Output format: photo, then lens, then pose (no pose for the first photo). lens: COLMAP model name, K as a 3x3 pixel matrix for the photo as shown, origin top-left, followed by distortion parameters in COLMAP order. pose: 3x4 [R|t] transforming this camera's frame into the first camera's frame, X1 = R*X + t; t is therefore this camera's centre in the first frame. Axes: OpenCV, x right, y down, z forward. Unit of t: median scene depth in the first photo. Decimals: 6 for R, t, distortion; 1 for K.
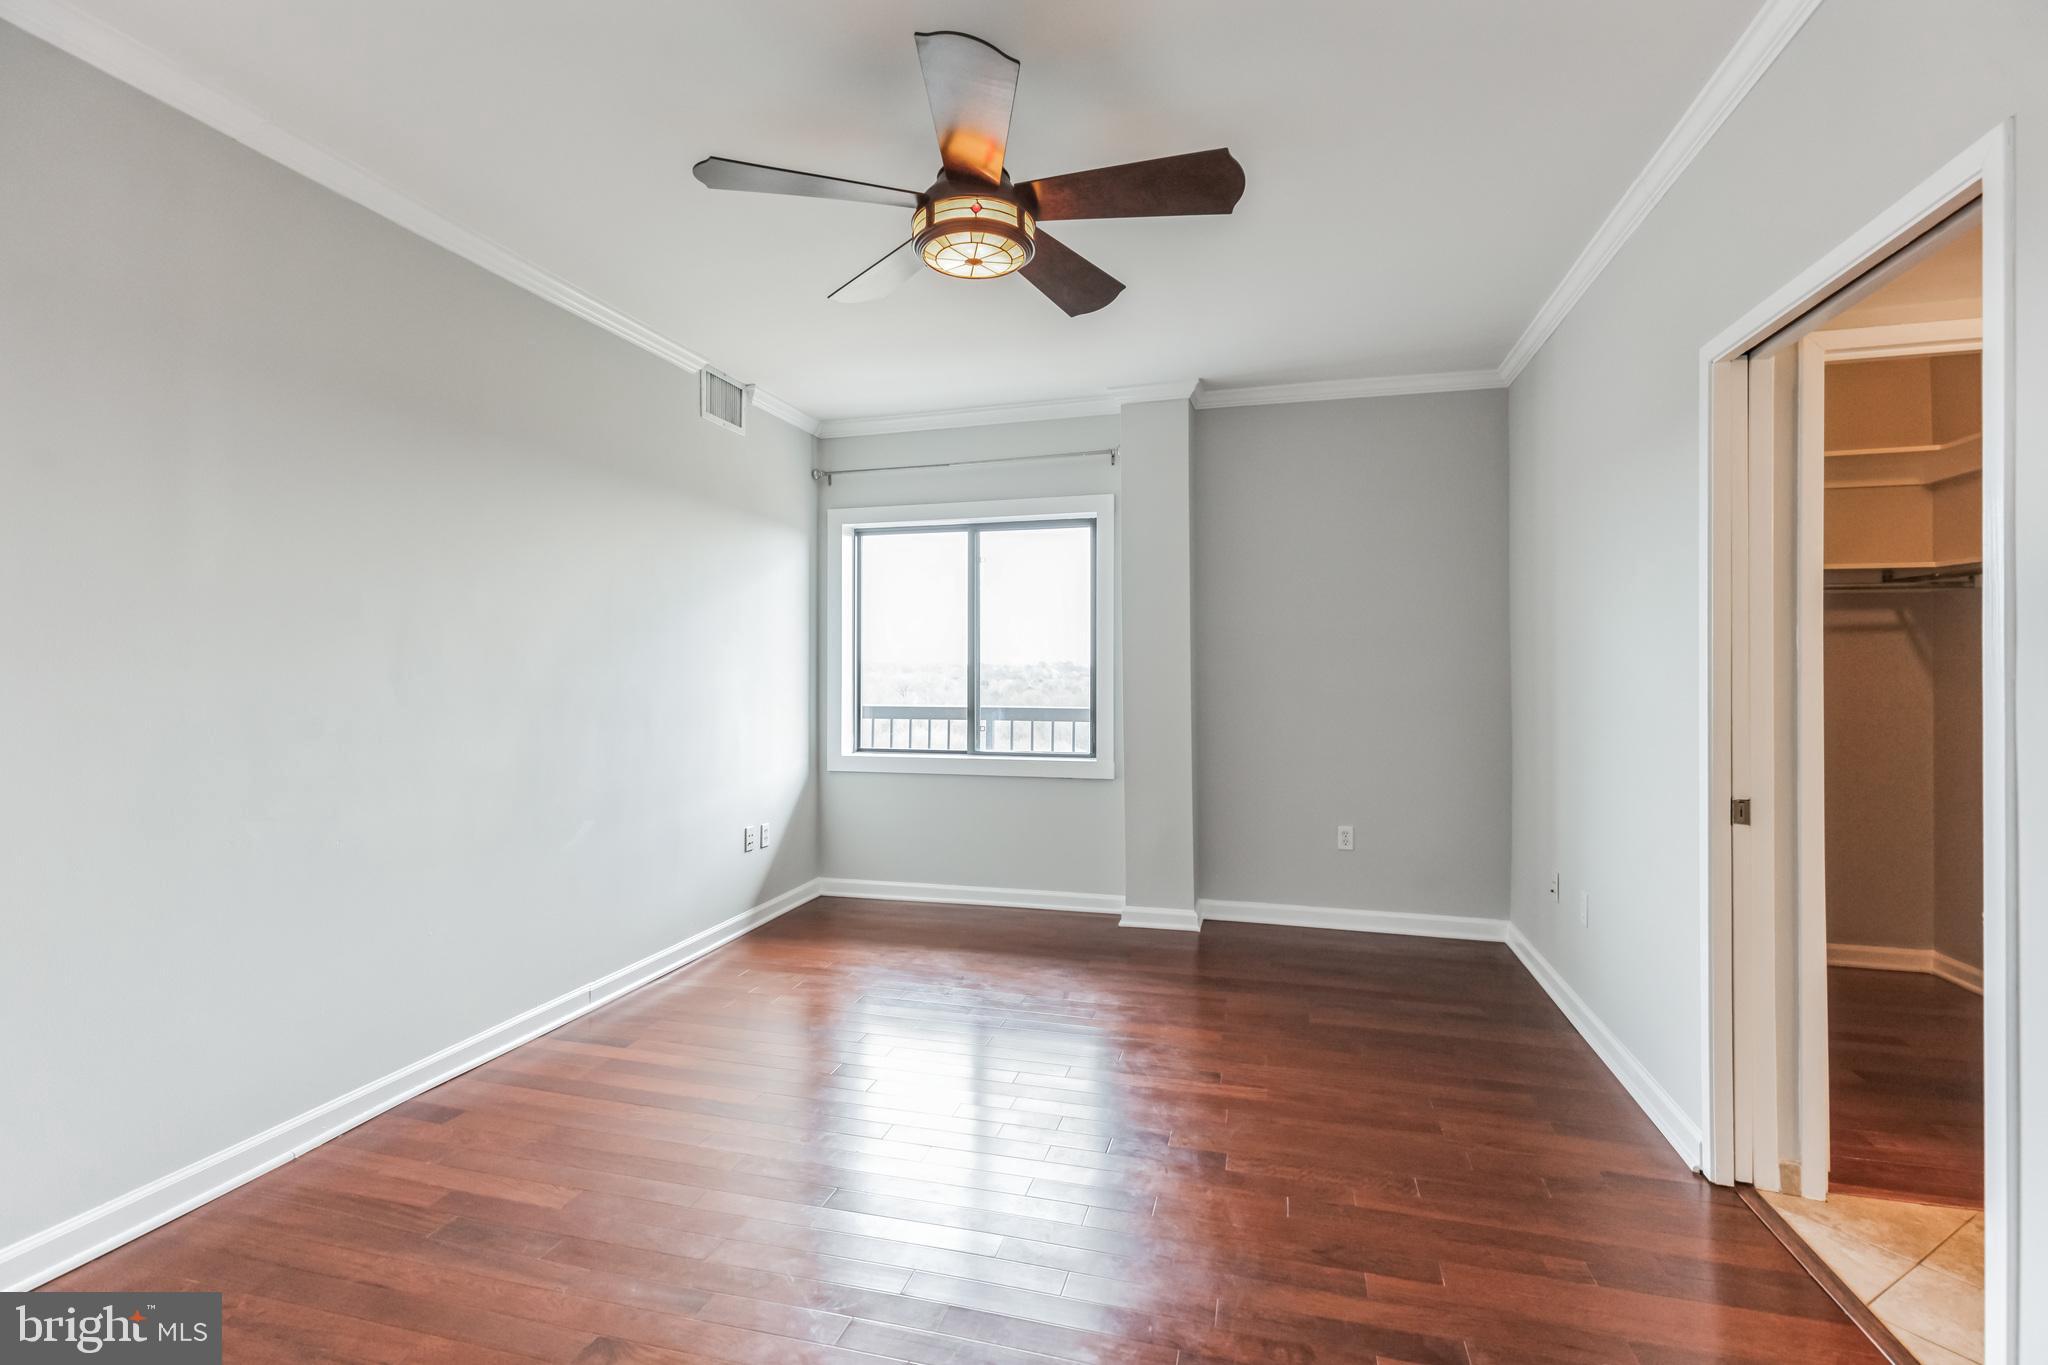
lens RADIAL K [[925.8, 0, 1027.1], [0, 925.8, 685.7], [0, 0, 1]] dist [0.017968, 0.000379]
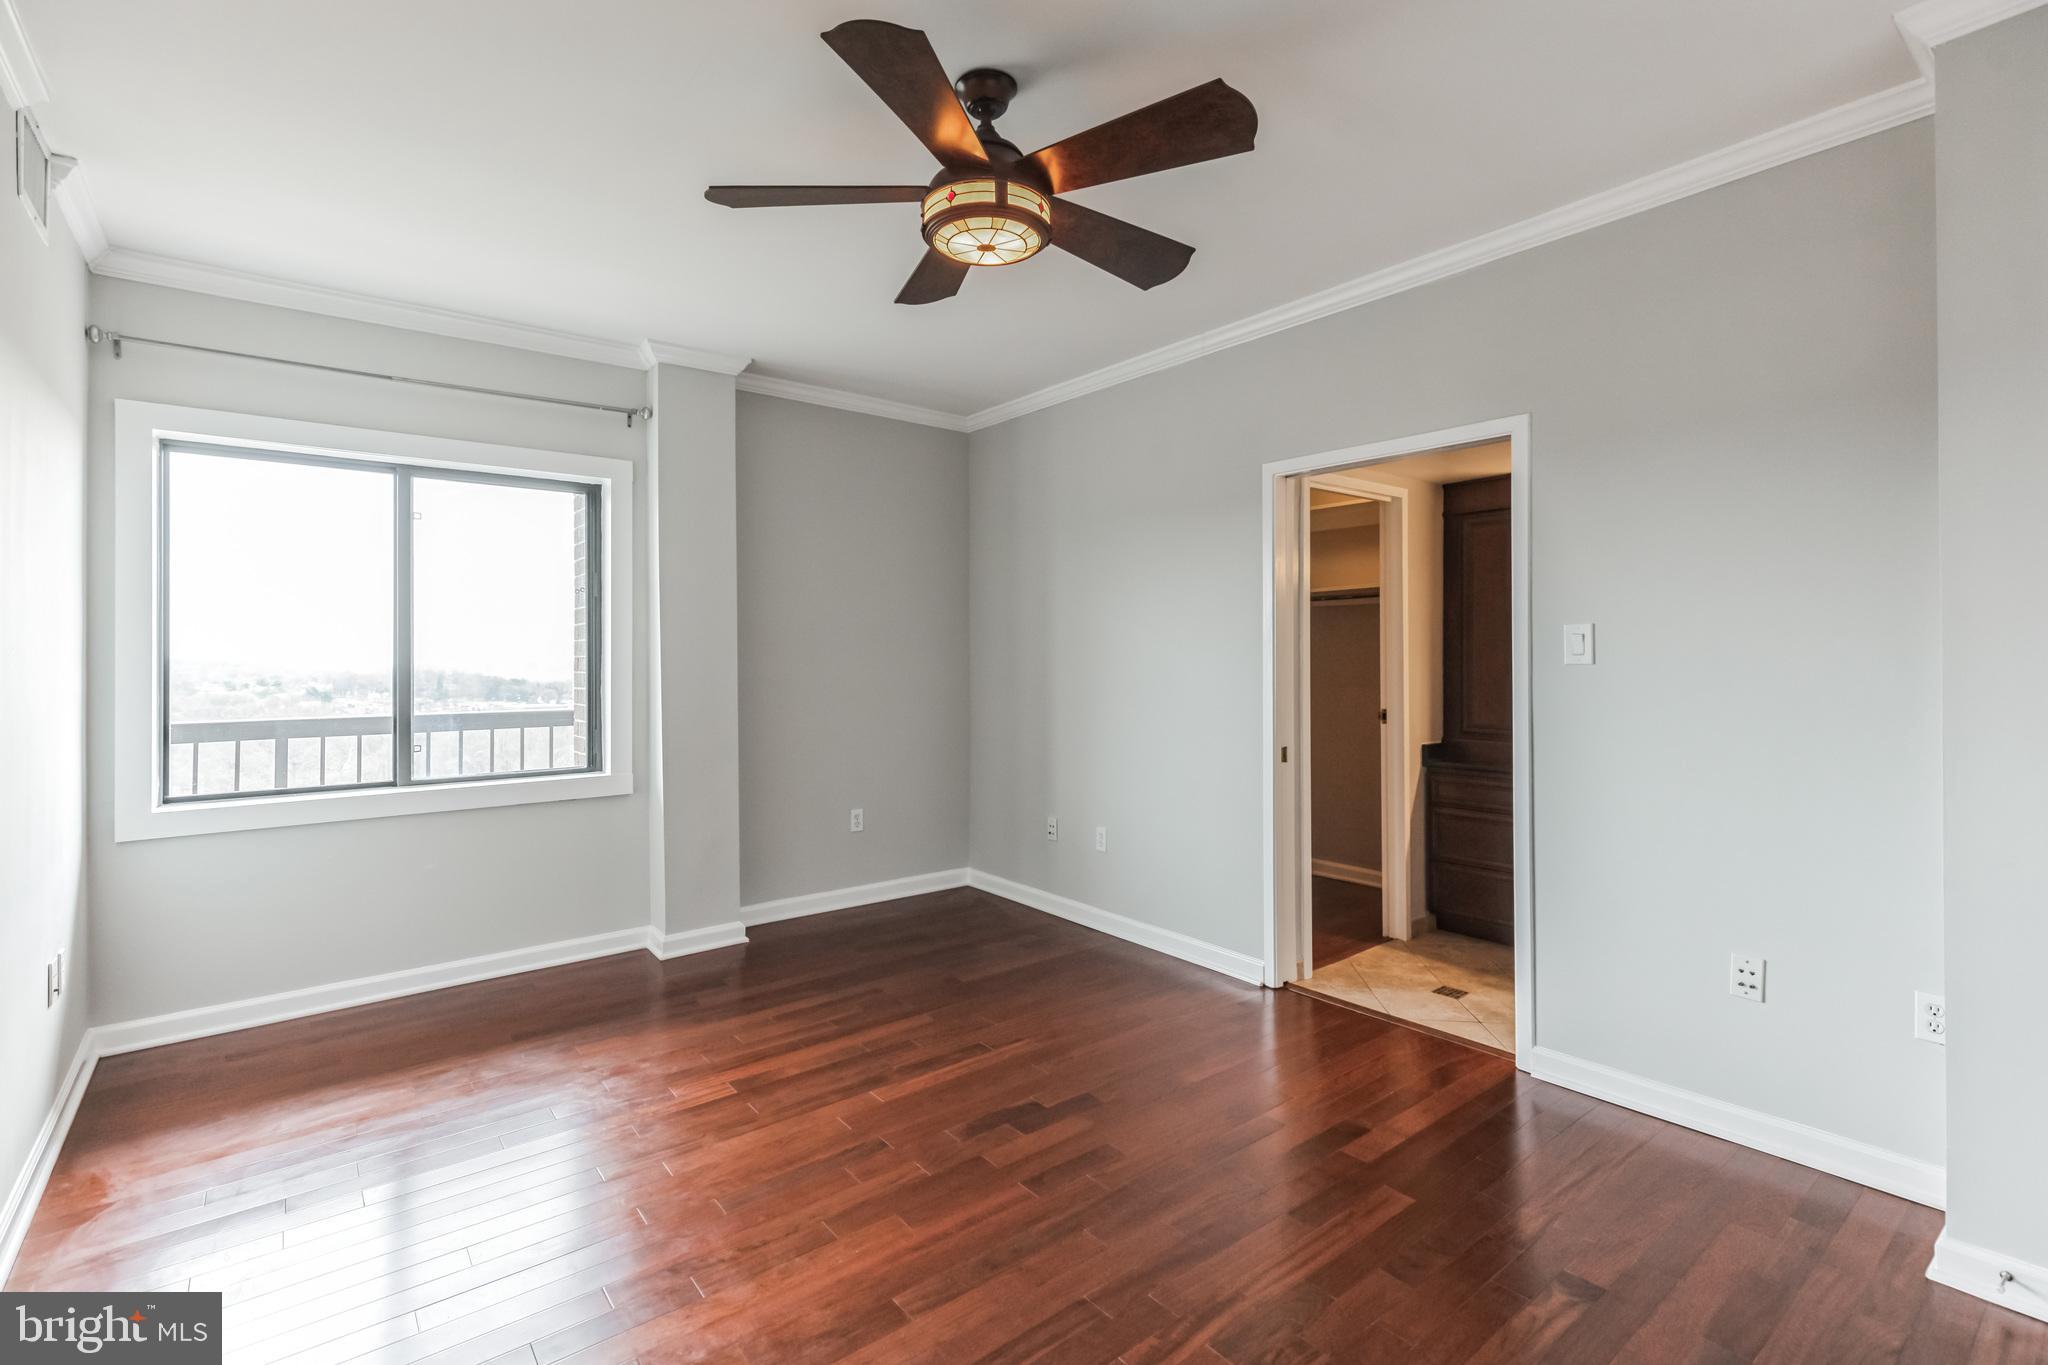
lens RADIAL K [[925.8, 0, 1025.3], [0, 925.8, 663.9], [0, 0, 1]] dist [0.017968, 0.000379]
pose [[0.594309, -0.007966, 0.804197, -0.357411], [0.013932, 0.999903, -0.000391, -0.012401], [-0.804116, 0.011436, 0.594362, 0.180412]]
